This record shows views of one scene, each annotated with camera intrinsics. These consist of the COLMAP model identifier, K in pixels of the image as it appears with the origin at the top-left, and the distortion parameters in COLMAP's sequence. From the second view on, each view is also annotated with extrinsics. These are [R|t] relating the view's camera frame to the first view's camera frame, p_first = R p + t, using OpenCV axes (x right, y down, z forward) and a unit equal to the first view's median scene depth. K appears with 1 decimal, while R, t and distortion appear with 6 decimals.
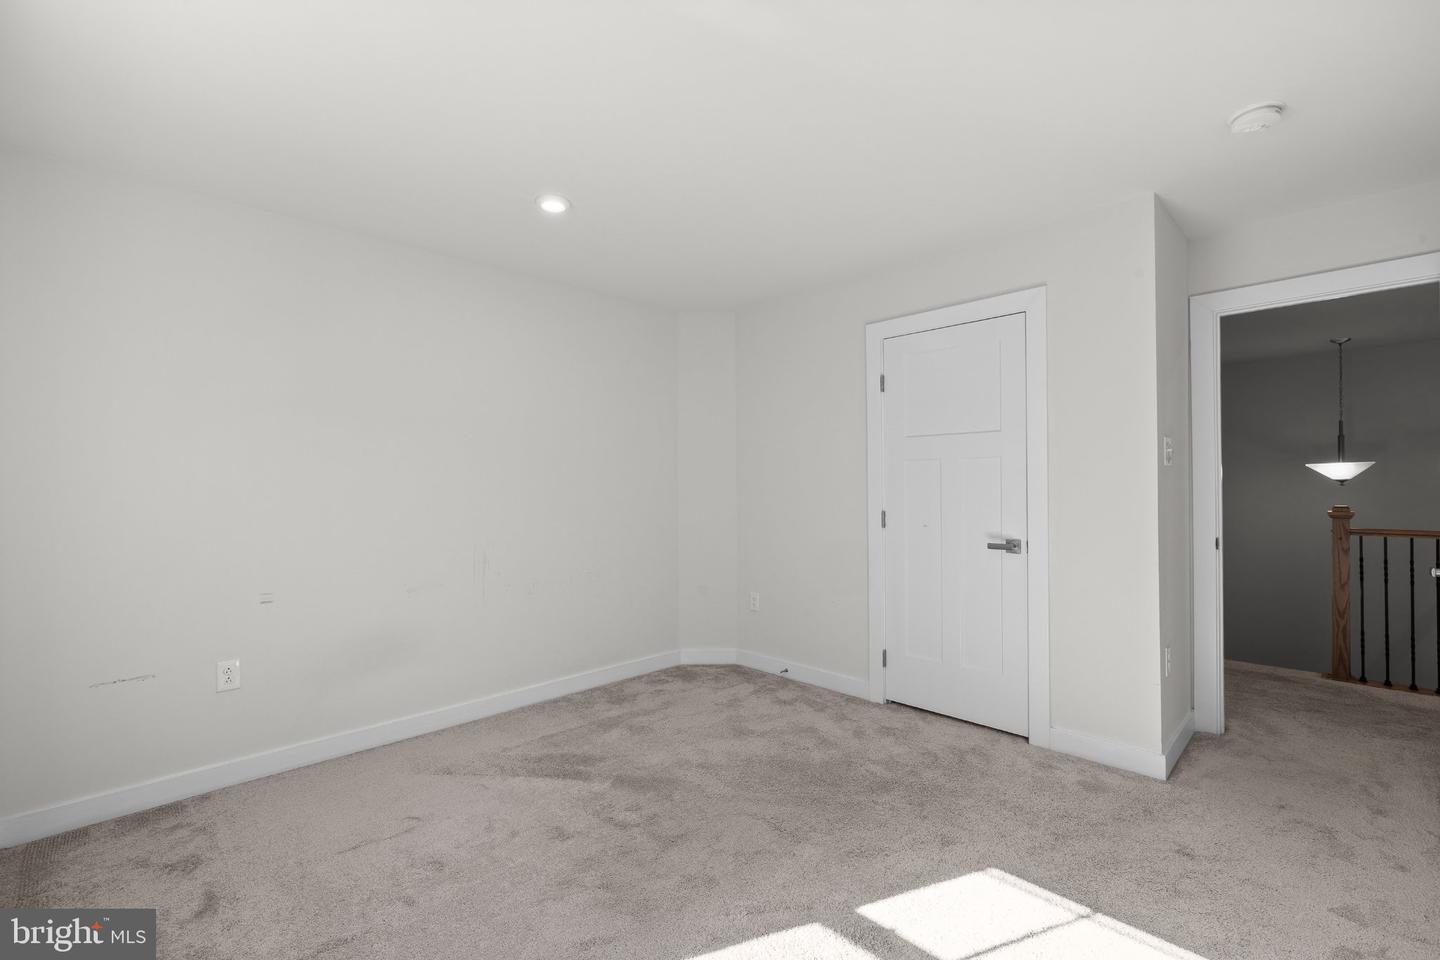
lens RADIAL K [[614.0, 0, 718.6], [0, 614.0, 479.8], [0, 0, 1]] dist [-0.002069, 0.001286]
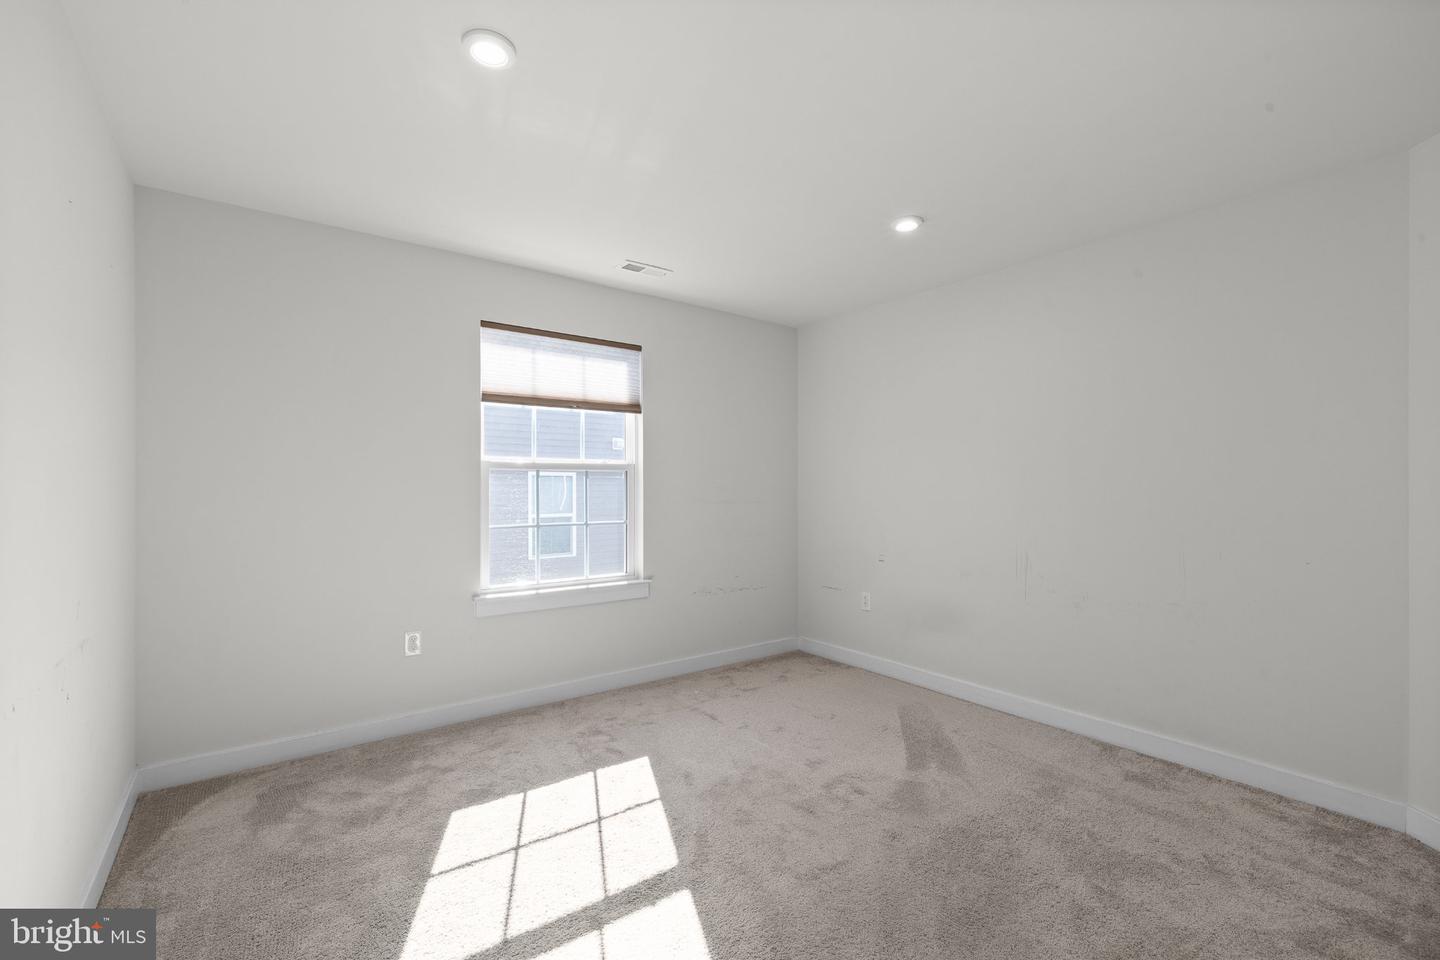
lens RADIAL K [[614.0, 0, 718.3], [0, 614.0, 481.6], [0, 0, 1]] dist [-0.002069, 0.001286]
pose [[-0.116455, 0.003727, -0.993189, 0.865874], [0.010854, 0.999938, 0.002479, -0.004602], [0.993137, -0.010492, -0.116488, 0.816333]]
